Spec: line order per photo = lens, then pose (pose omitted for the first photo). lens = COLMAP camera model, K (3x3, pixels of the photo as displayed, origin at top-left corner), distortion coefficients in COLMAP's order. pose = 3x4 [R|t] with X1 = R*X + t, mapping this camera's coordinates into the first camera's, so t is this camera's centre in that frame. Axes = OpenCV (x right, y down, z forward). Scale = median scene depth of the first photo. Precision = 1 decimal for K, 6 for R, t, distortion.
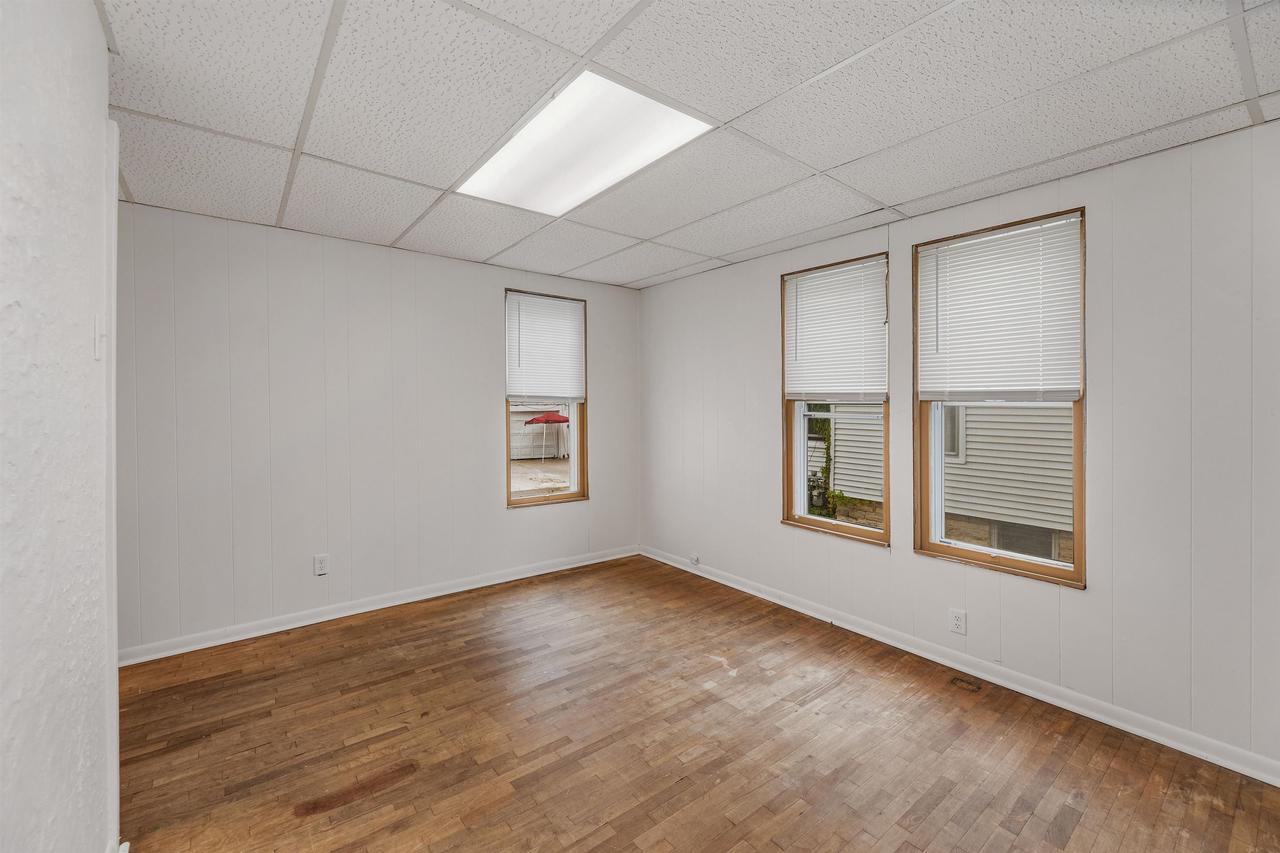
lens RADIAL K [[535.5, 0, 642.6], [0, 535.5, 414.9], [0, 0, 1]] dist [-0.000777, 0.000117]
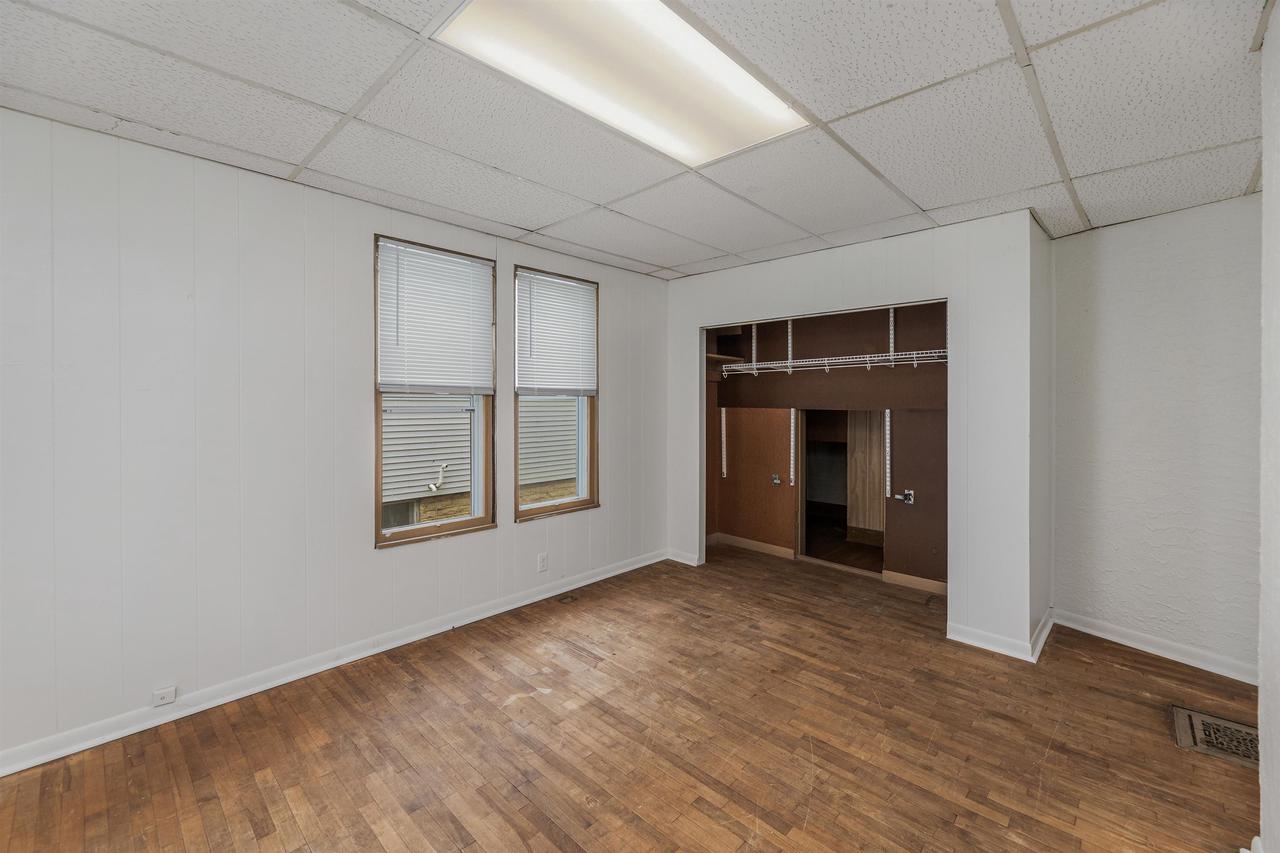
lens RADIAL K [[535.5, 0, 646.8], [0, 535.5, 395.9], [0, 0, 1]] dist [-0.000777, 0.000117]
pose [[-0.160469, -0.001336, 0.987040, -0.762932], [0.011788, 0.999925, 0.003270, -0.026268], [-0.986970, 0.012160, -0.160441, 0.963381]]
